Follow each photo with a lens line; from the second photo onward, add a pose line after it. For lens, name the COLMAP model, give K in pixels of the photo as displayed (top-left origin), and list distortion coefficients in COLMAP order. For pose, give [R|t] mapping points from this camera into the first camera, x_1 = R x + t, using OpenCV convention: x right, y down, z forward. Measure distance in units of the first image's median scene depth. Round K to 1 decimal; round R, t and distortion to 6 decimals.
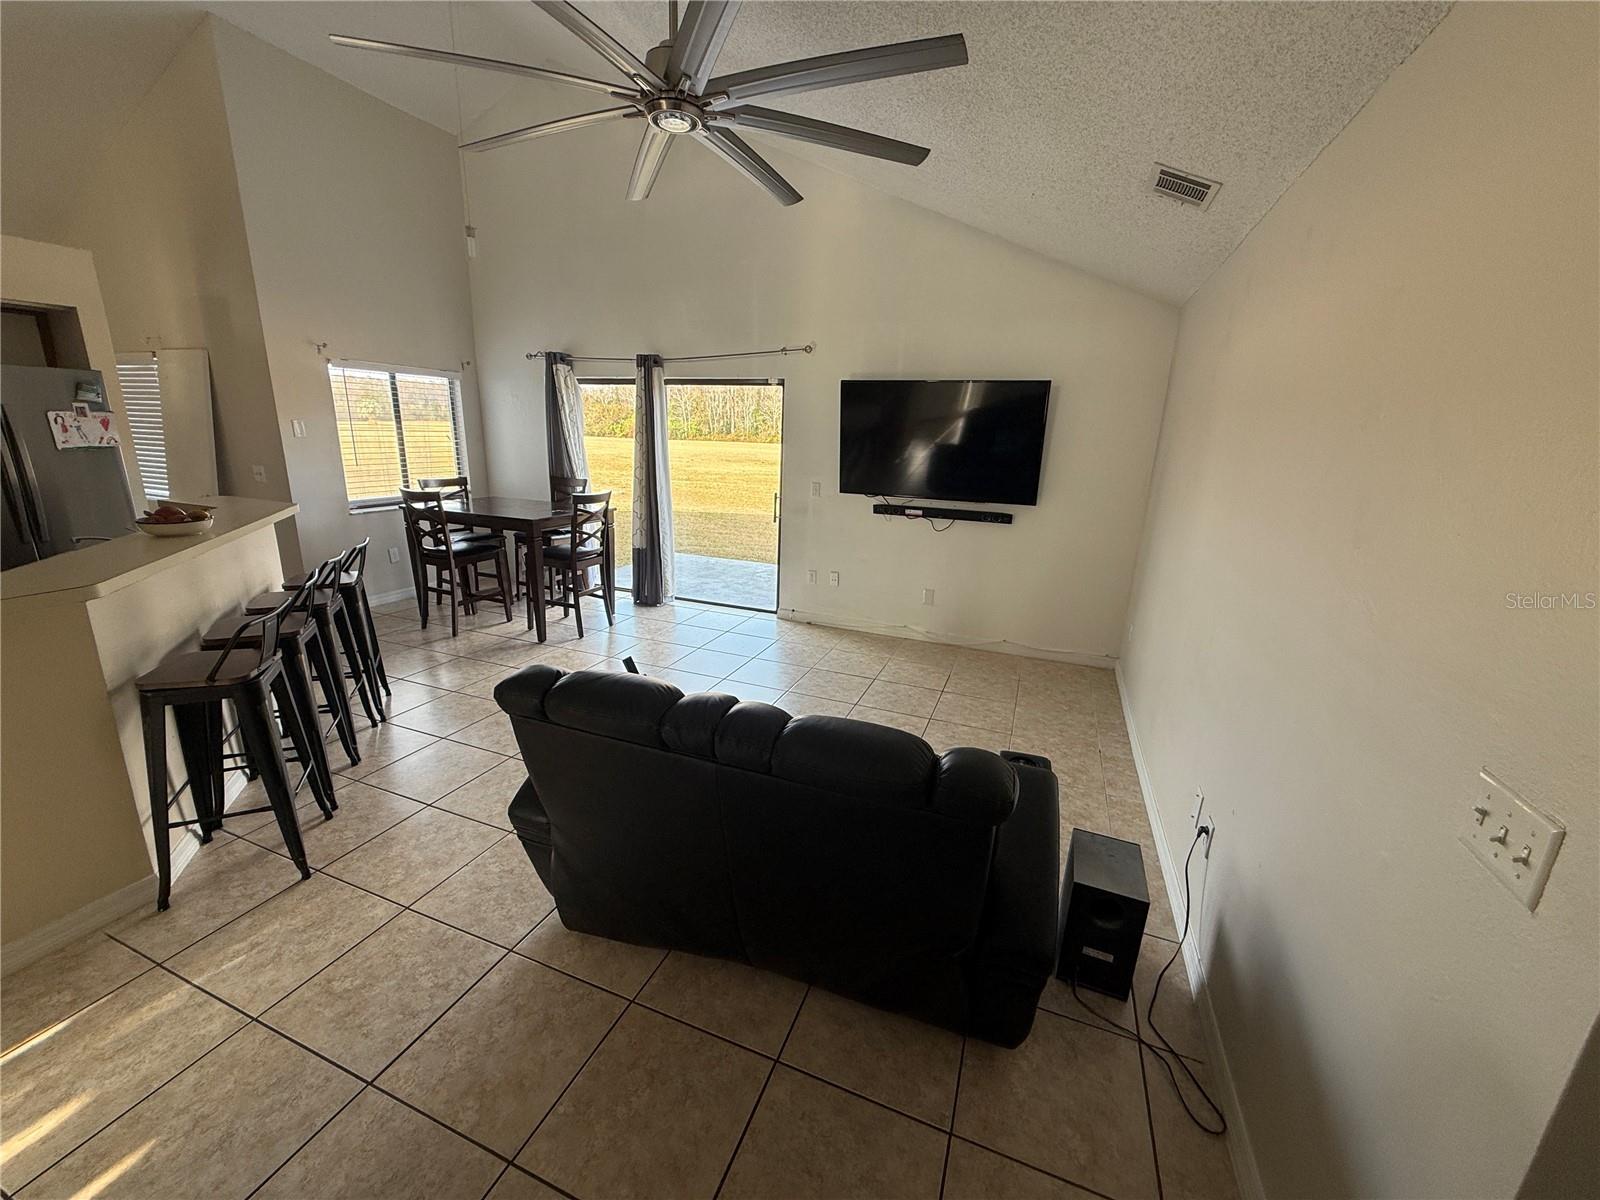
lens RADIAL K [[640.5, 0, 788.3], [0, 640.5, 595.9], [0, 0, 1]] dist [0.002461, -0.000761]
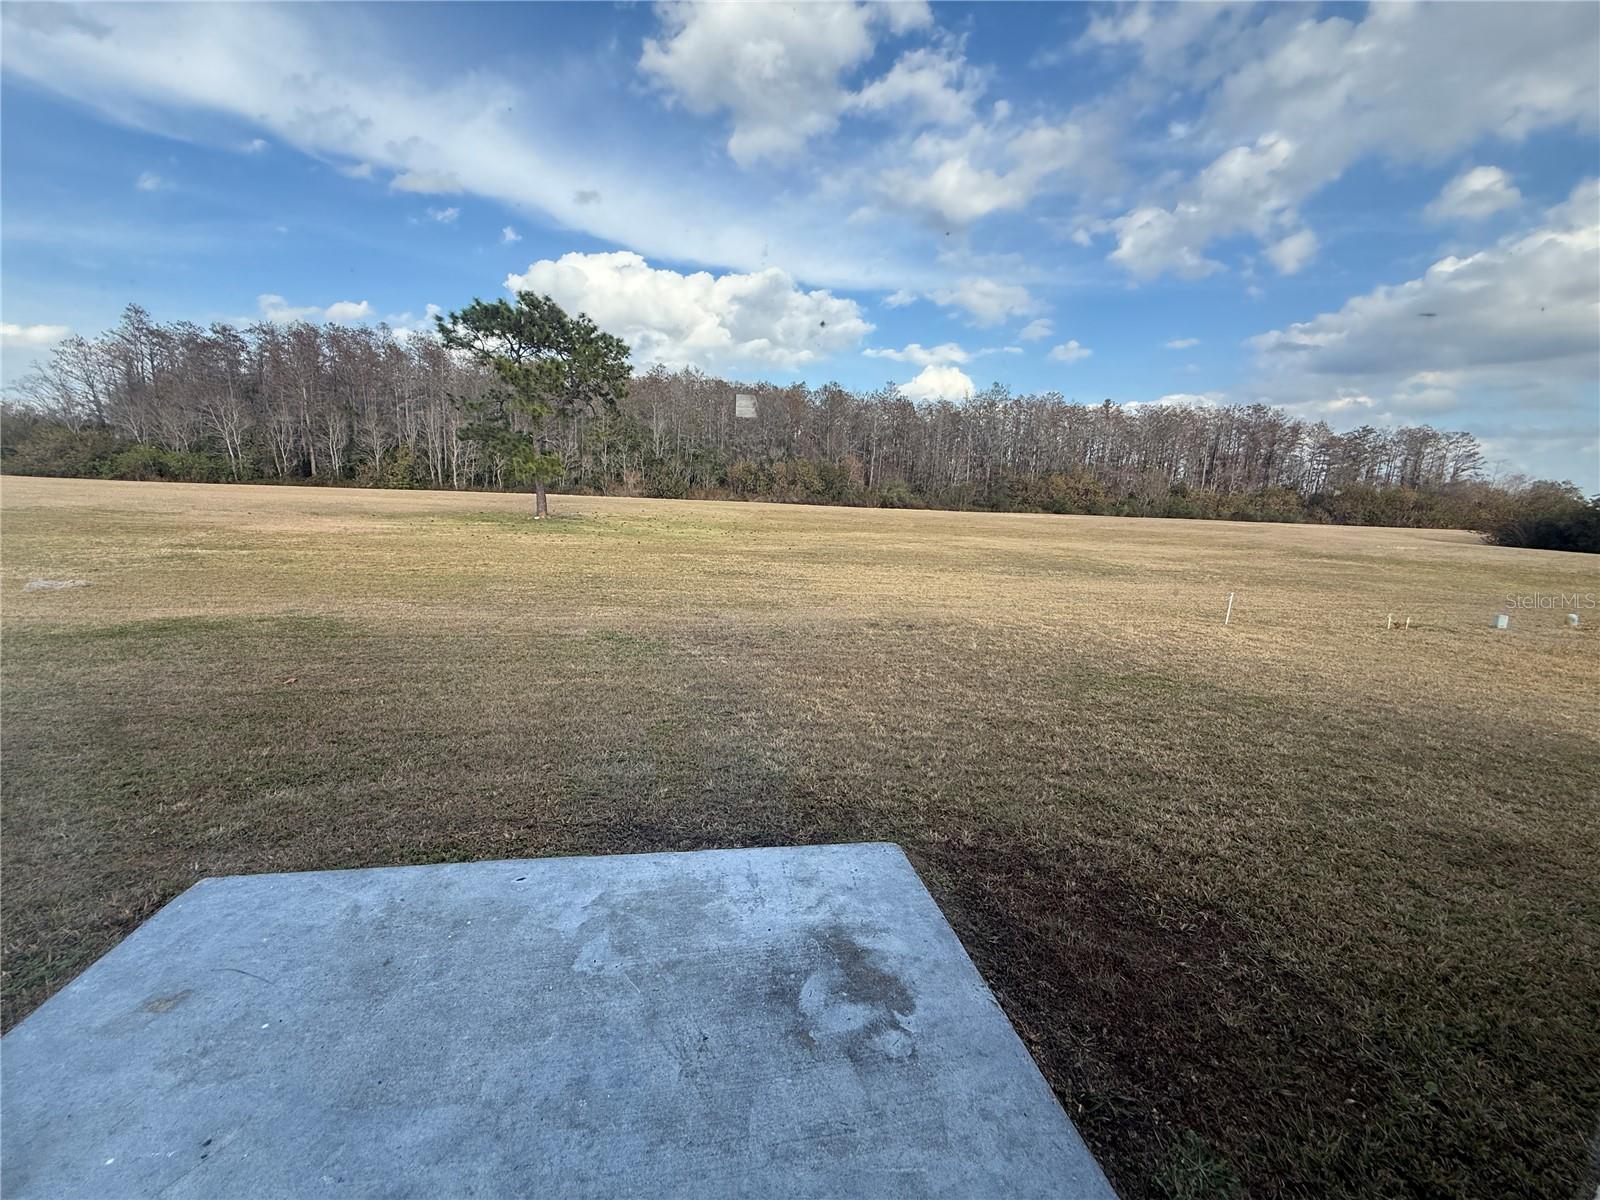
lens RADIAL K [[640.5, 0, 802.7], [0, 640.5, 608.0], [0, 0, 1]] dist [0.002461, -0.000761]
pose [[0.847544, -0.092717, 0.522564, -0.142820], [0.118947, 0.992759, -0.016777, -0.256305], [-0.517224, 0.076377, 0.852435, 1.004308]]
